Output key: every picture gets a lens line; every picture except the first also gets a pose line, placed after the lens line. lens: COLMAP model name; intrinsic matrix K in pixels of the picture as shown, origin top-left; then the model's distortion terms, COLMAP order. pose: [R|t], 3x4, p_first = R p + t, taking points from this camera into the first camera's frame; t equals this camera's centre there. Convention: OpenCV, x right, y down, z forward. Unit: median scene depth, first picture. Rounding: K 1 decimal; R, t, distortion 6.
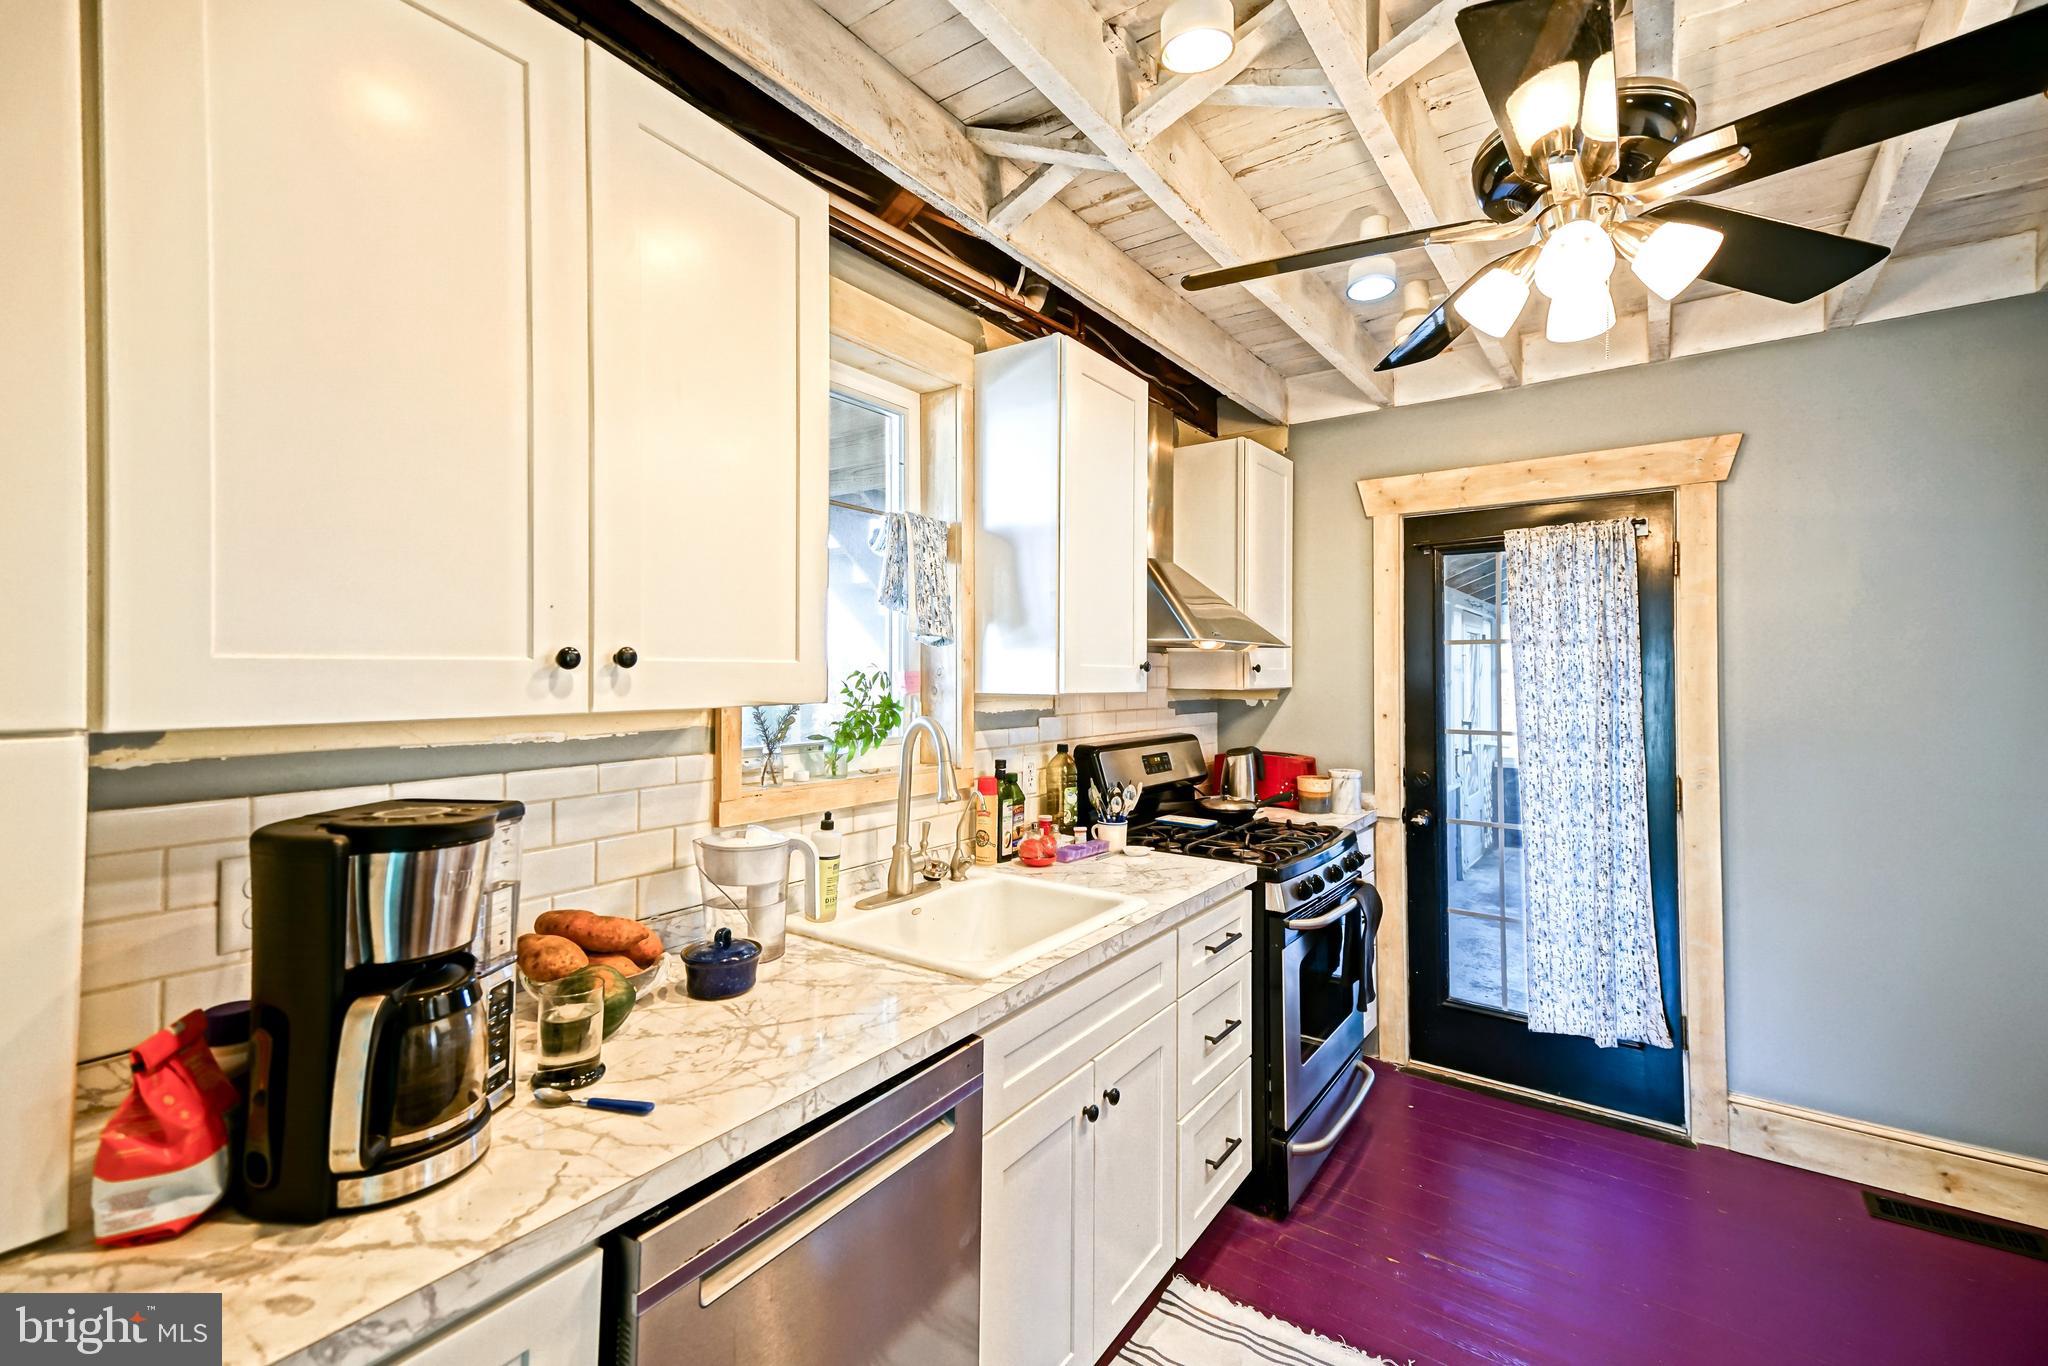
lens RADIAL K [[913.3, 0, 1019.2], [0, 913.3, 671.5], [0, 0, 1]] dist [0.043631, -0.002319]
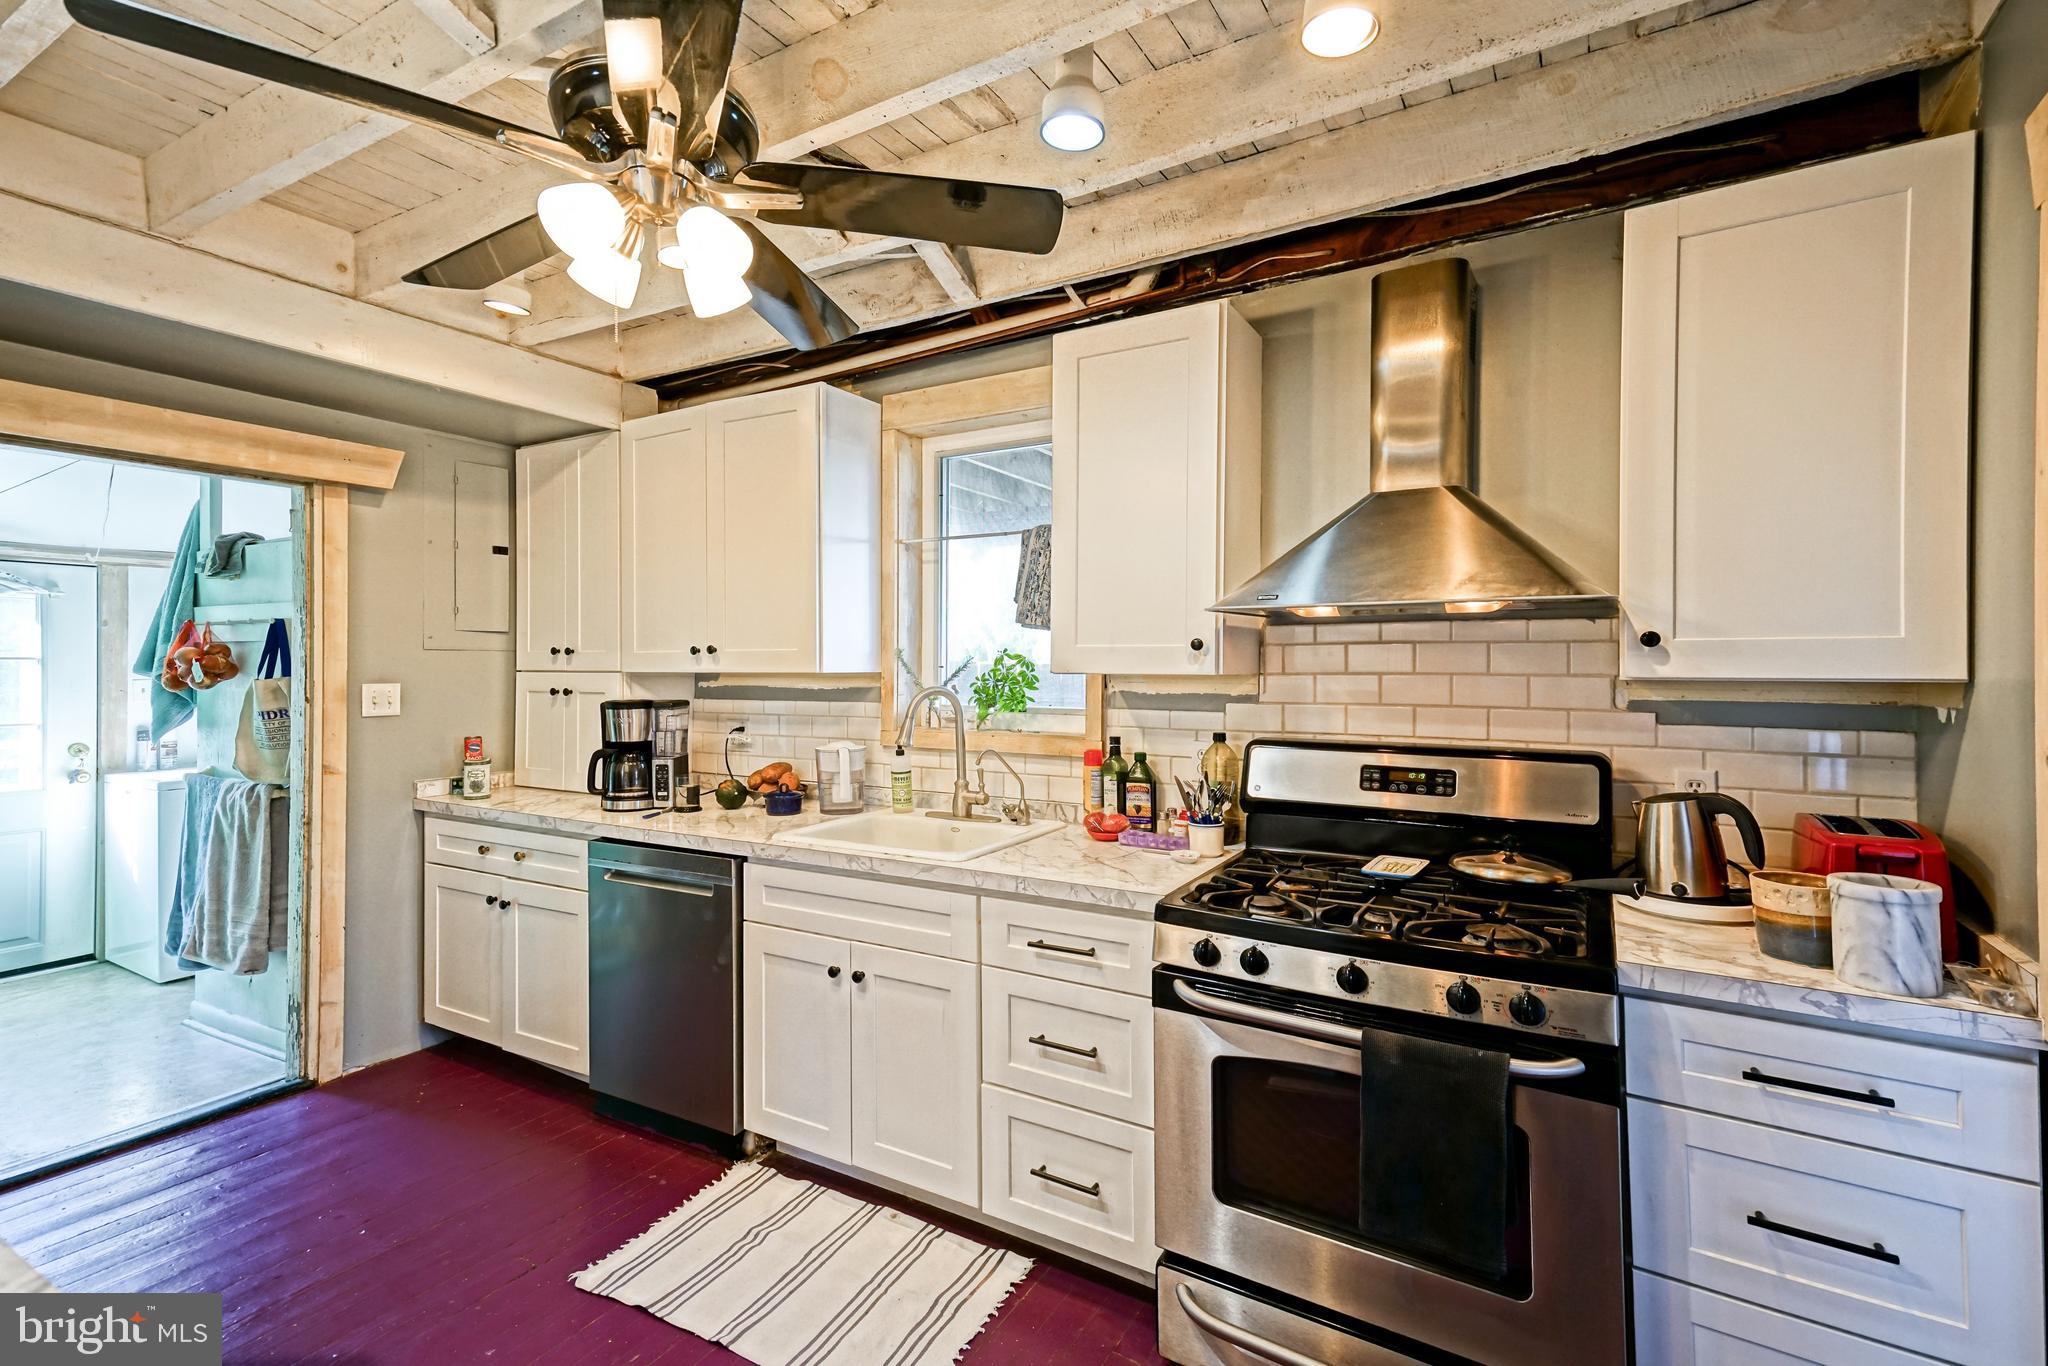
lens RADIAL K [[913.3, 0, 1017.3], [0, 913.3, 666.0], [0, 0, 1]] dist [0.043631, -0.002319]
pose [[0.088847, 0.008465, -0.996009, 1.534994], [0.003758, 0.999954, 0.008834, 0.007710], [0.996038, -0.004528, 0.088811, 1.195612]]
